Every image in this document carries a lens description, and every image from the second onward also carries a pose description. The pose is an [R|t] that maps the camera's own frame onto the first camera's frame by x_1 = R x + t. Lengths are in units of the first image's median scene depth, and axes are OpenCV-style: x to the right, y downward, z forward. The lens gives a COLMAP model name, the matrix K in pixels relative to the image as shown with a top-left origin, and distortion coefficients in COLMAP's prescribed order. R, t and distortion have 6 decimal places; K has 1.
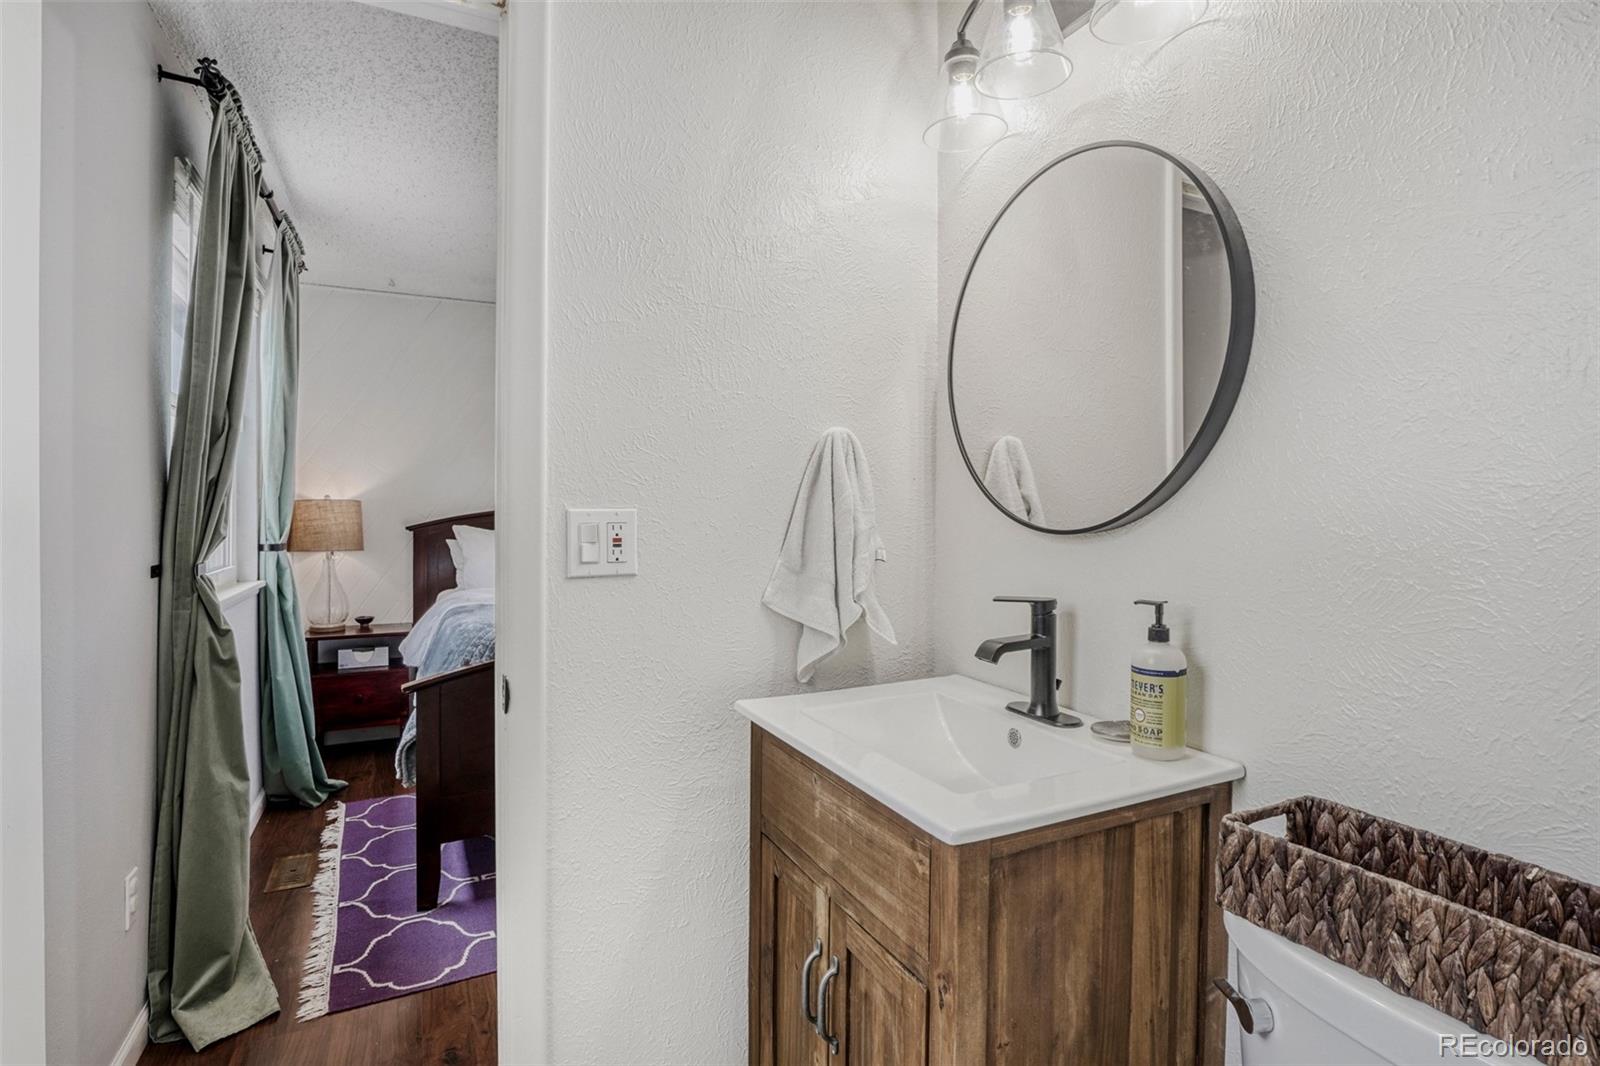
lens RADIAL K [[781.7, 0, 800.0], [0, 781.7, 533.0], [0, 0, 1]] dist [0.000707, -0.000008]
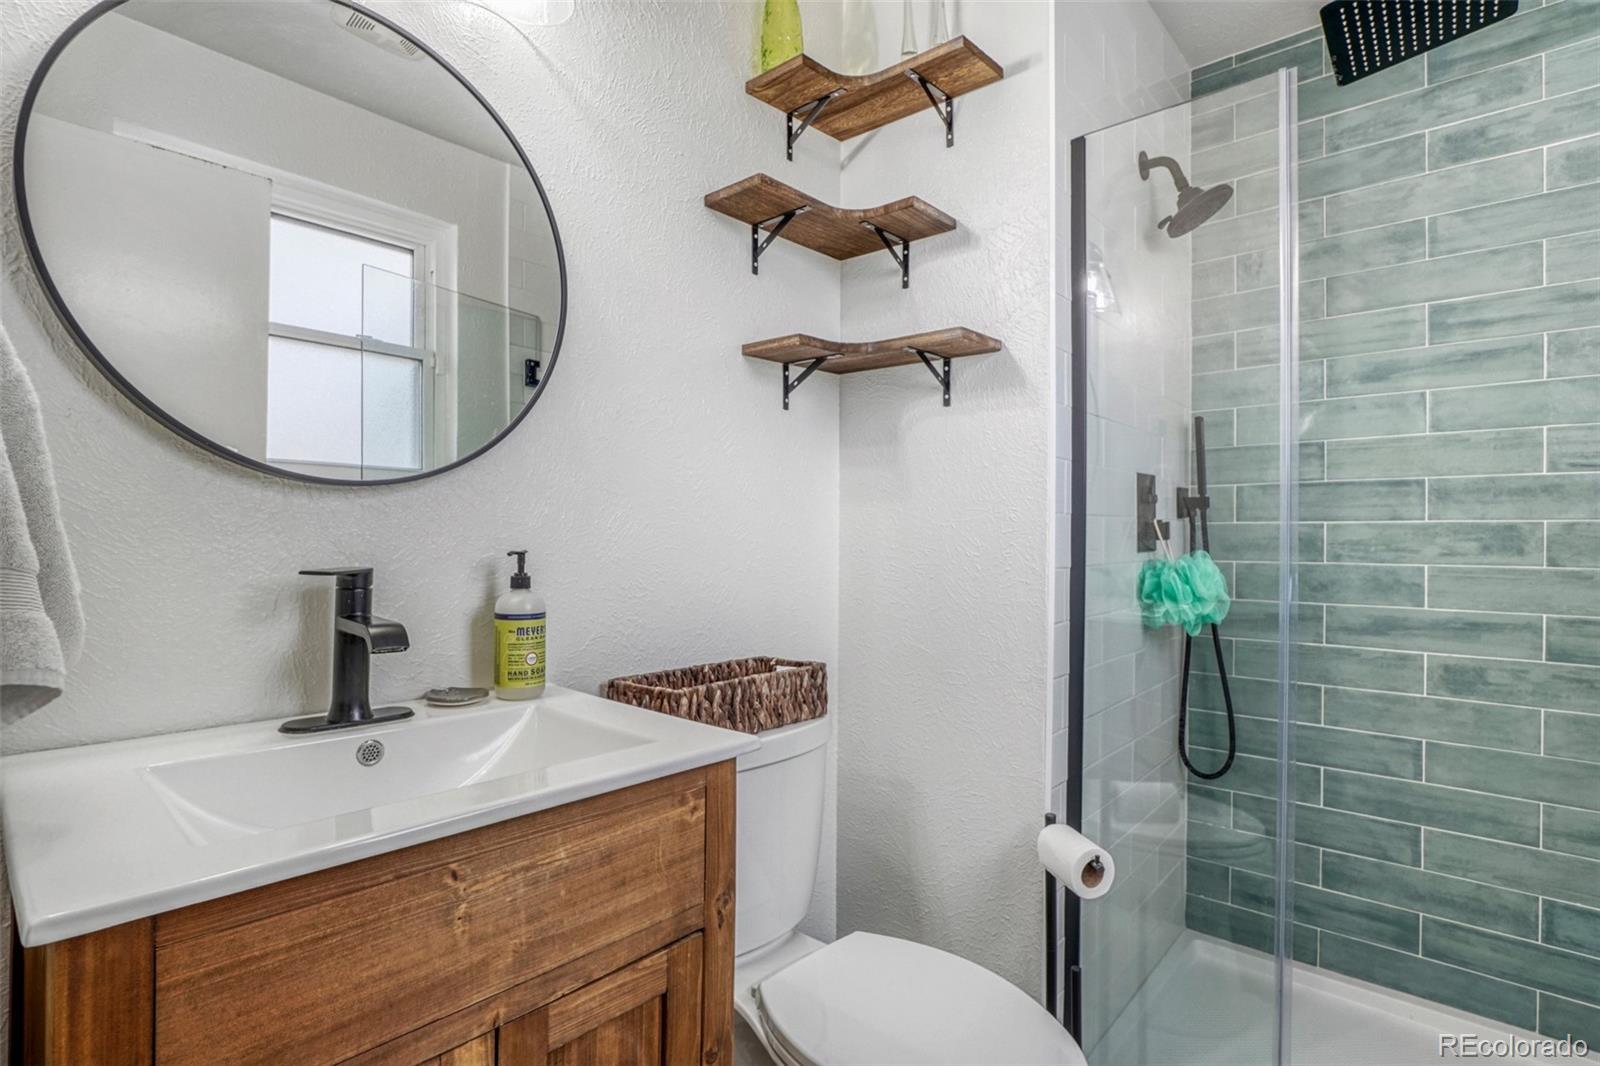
lens RADIAL K [[781.7, 0, 800.0], [0, 781.7, 533.0], [0, 0, 1]] dist [0.000707, -0.000008]
pose [[-0.367428, -0.000620, 0.930052, -0.307996], [0.013204, 0.999896, 0.005883, 0.027711], [-0.929958, 0.014441, -0.367382, 0.473501]]
